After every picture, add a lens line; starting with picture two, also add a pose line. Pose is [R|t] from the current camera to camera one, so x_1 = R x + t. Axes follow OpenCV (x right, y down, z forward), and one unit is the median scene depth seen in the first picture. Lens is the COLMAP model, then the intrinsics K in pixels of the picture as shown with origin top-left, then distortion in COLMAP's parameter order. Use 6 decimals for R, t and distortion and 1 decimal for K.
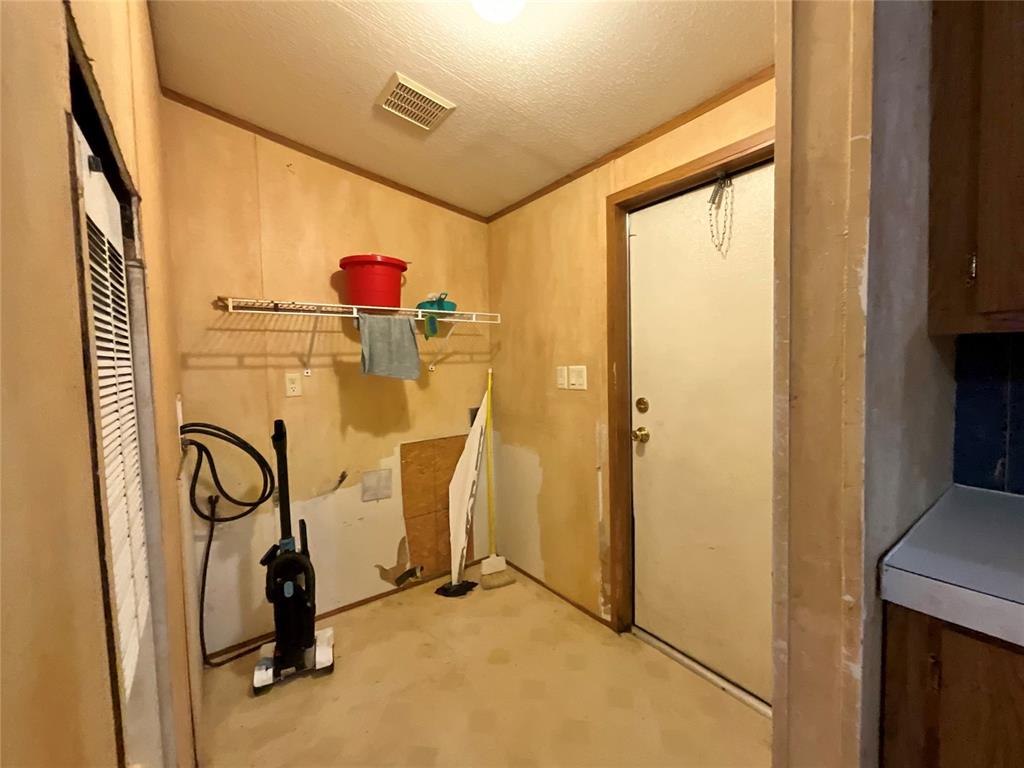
lens RADIAL K [[418.1, 0, 520.3], [0, 418.1, 382.7], [0, 0, 1]] dist [-0.001115, 0.001466]
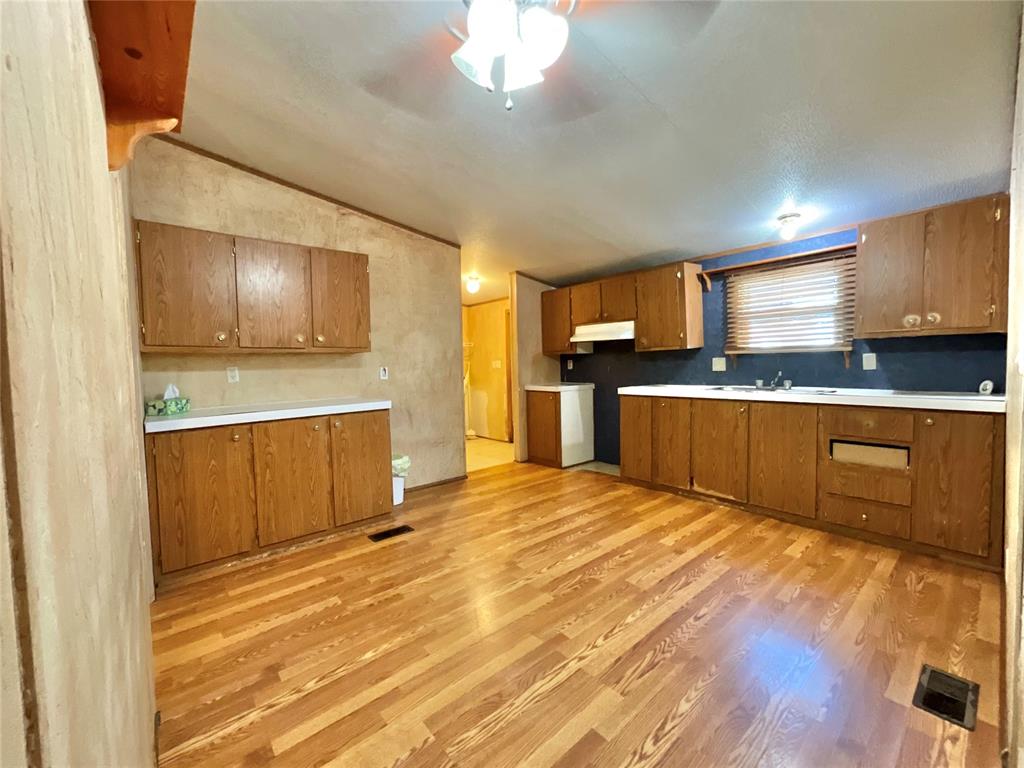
lens RADIAL K [[418.1, 0, 511.9], [0, 418.1, 382.5], [0, 0, 1]] dist [-0.001115, 0.001466]
pose [[0.998879, -0.005925, 0.046966, 0.220807], [0.006032, 0.999980, -0.002133, 0.295392], [-0.046953, 0.002414, 0.998894, -4.910858]]
